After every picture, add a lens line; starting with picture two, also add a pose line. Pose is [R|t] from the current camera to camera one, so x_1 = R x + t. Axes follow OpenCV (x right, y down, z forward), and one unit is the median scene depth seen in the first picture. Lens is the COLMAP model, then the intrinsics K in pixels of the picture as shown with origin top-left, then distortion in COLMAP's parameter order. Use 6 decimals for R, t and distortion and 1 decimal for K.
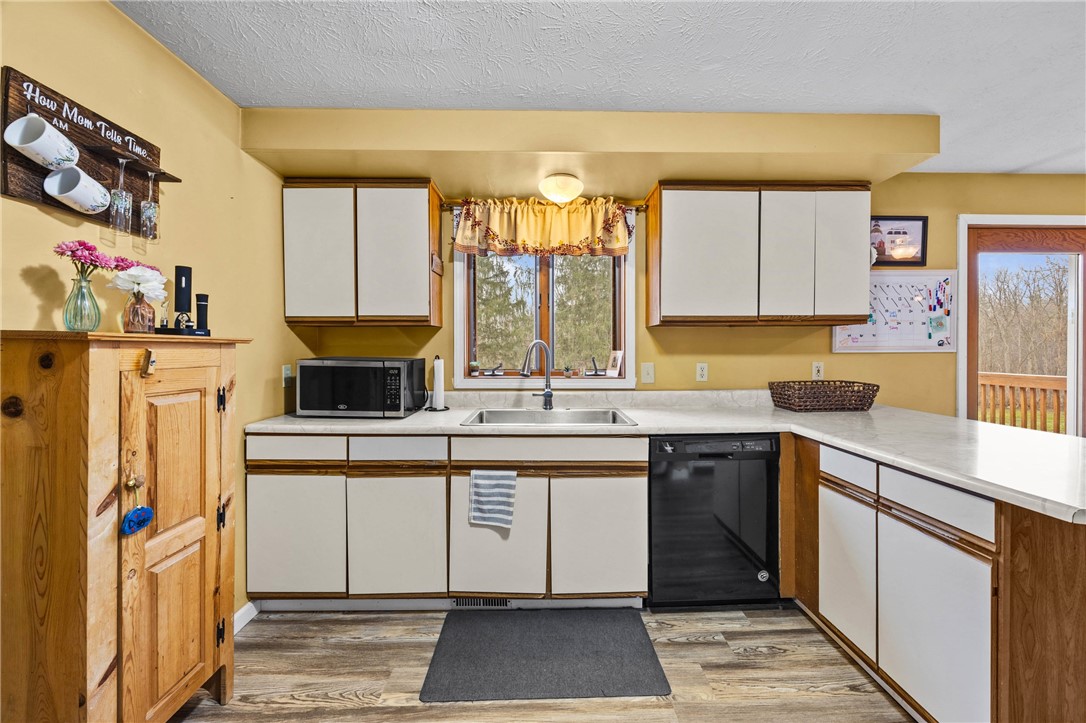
lens RADIAL K [[422.9, 0, 544.3], [0, 422.9, 352.7], [0, 0, 1]] dist [-0.000793, 0.000012]
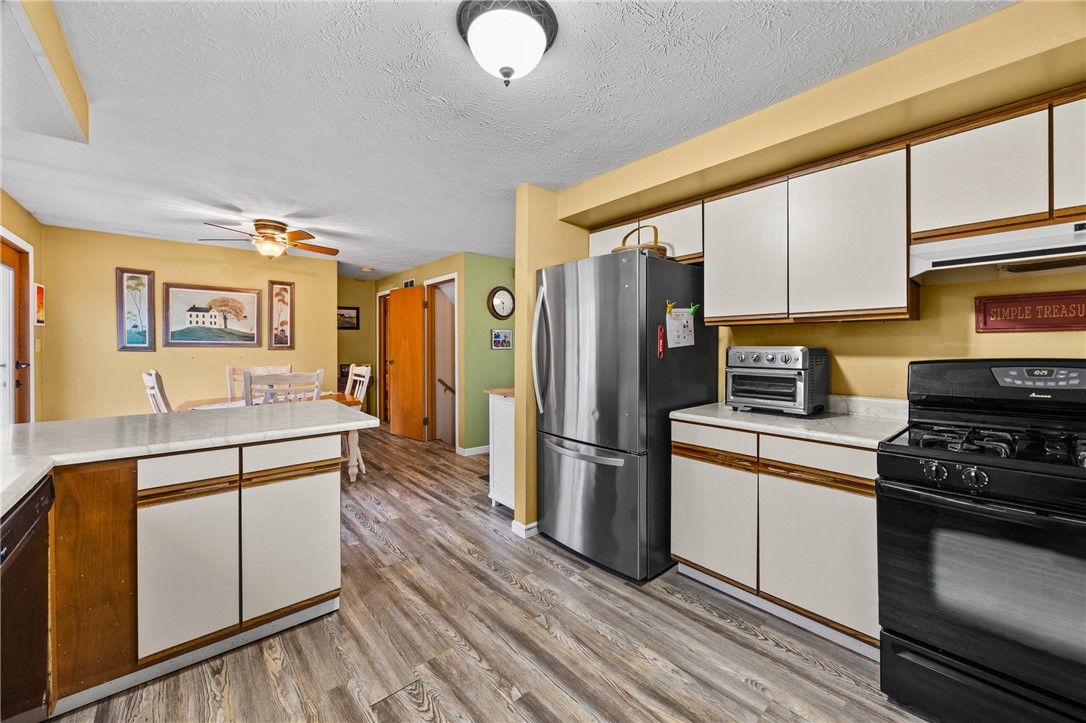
lens RADIAL K [[418.1, 0, 544.5], [0, 418.1, 346.7], [0, 0, 1]] dist [-0.000972, -0.000052]
pose [[-0.643512, 0.004000, 0.765425, -0.408203], [0.008310, 0.999964, 0.001761, -0.004212], [-0.765391, 0.007493, -0.643522, 0.726283]]
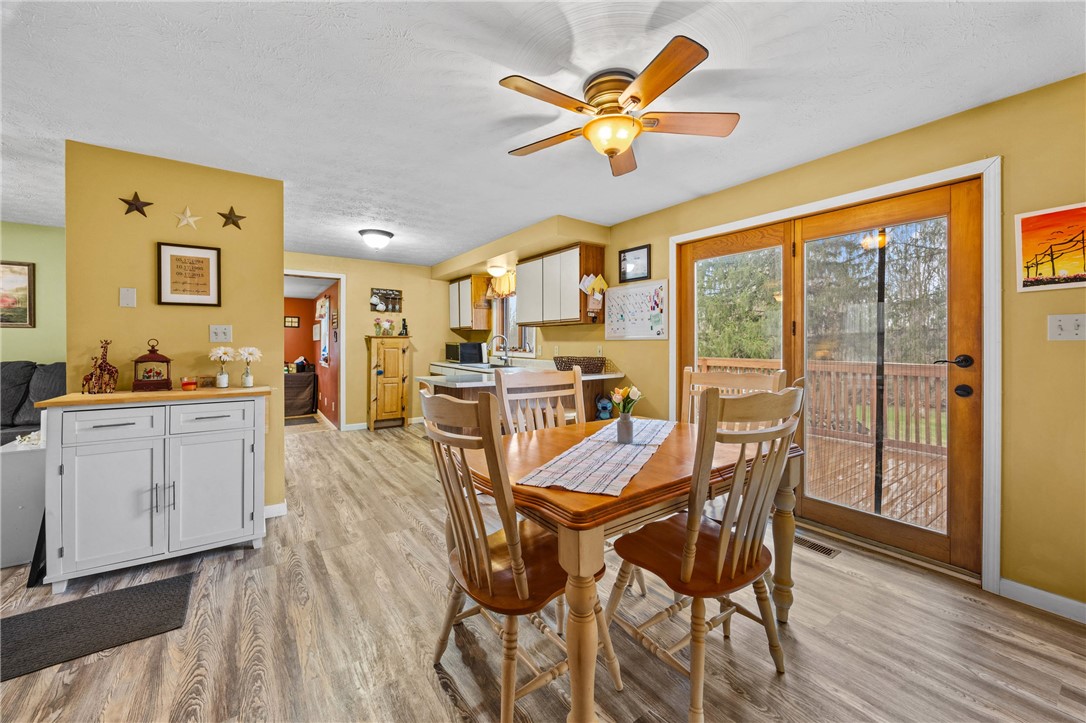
lens RADIAL K [[415.1, 0, 545.1], [0, 415.1, 342.5], [0, 0, 1]] dist [0.000249, -0.000030]
pose [[0.564819, 0.002448, -0.825211, 2.175736], [-0.008073, 0.999964, -0.002559, 0.017587], [0.825175, 0.008108, 0.564818, -0.088493]]
